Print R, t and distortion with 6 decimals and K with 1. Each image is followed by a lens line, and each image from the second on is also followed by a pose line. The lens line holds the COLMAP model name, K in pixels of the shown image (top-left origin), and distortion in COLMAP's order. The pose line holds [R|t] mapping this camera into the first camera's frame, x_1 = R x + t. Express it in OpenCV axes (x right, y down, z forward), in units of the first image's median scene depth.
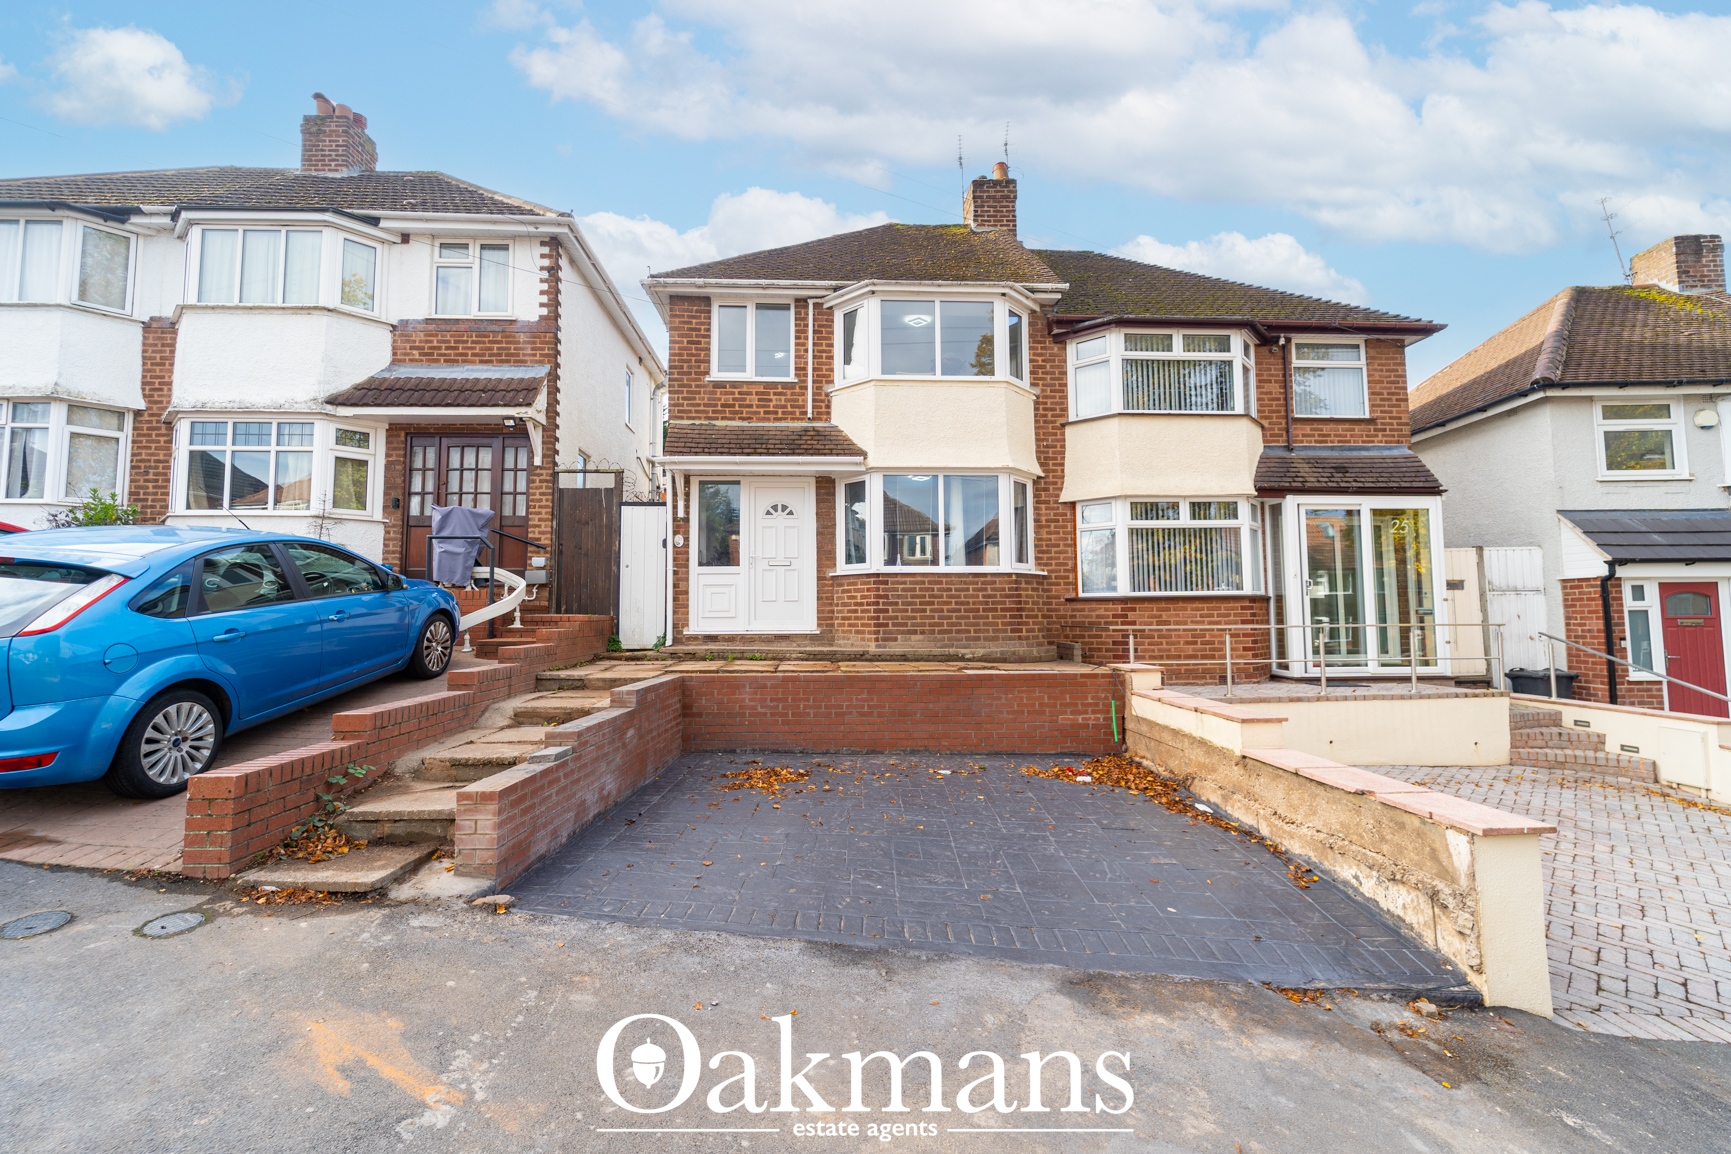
lens RADIAL K [[708.4, 0, 841.7], [0, 708.4, 567.2], [0, 0, 1]] dist [0.004389, -0.003608]
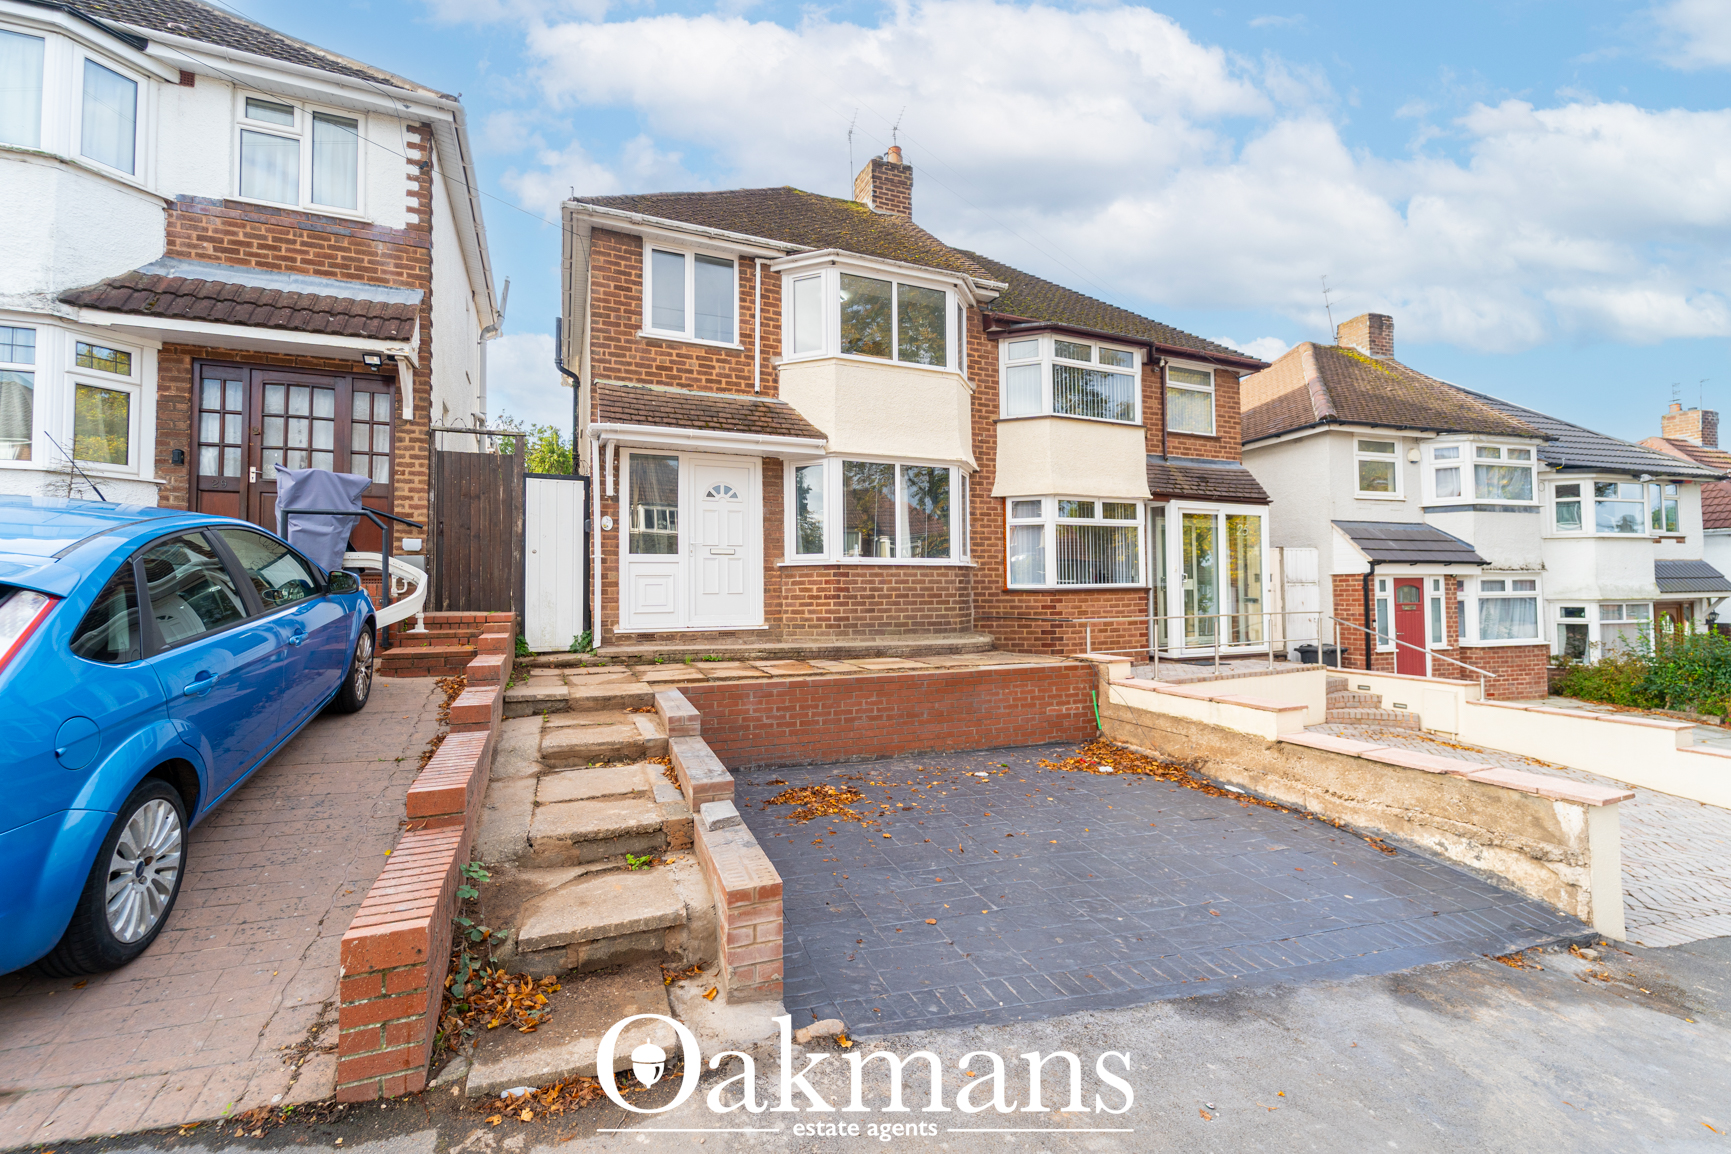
lens RADIAL K [[708.4, 0, 841.7], [0, 708.4, 567.2], [0, 0, 1]] dist [0.004389, -0.003608]
pose [[0.937317, 0.008827, 0.348366, -0.260223], [-0.020799, 0.999314, 0.030641, -0.016375], [-0.347856, -0.035966, 0.936858, 0.106905]]
